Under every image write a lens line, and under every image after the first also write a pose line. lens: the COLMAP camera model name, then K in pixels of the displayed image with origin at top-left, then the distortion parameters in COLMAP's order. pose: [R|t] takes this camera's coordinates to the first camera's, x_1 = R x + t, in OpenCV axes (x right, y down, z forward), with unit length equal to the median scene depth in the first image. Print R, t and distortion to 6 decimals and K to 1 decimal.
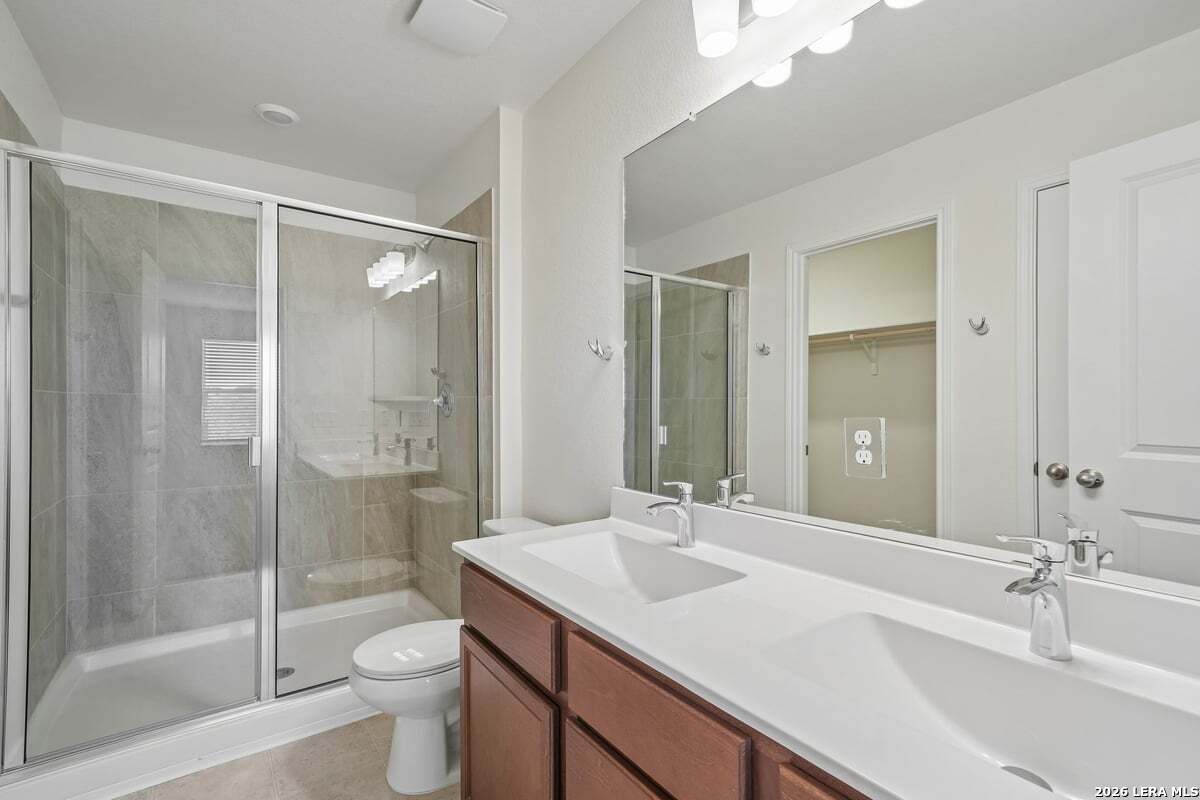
lens RADIAL K [[548.7, 0, 598.4], [0, 548.7, 404.3], [0, 0, 1]] dist [0.023986, 0.000600]
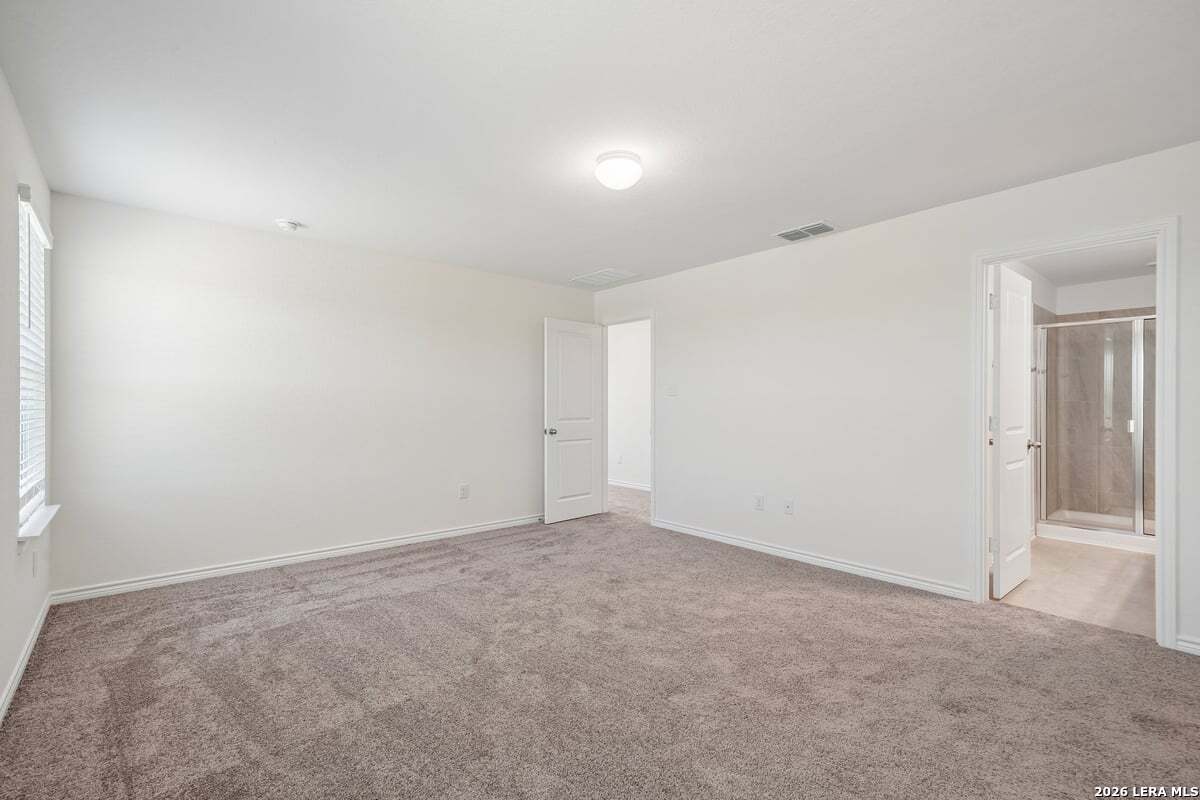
lens RADIAL K [[548.7, 0, 597.3], [0, 548.7, 400.1], [0, 0, 1]] dist [0.023986, 0.000600]
pose [[0.122118, 0.001736, -0.992514, 1.155397], [0.000060, 0.999998, 0.001757, -0.026806], [0.992516, -0.000275, 0.122118, -1.224278]]
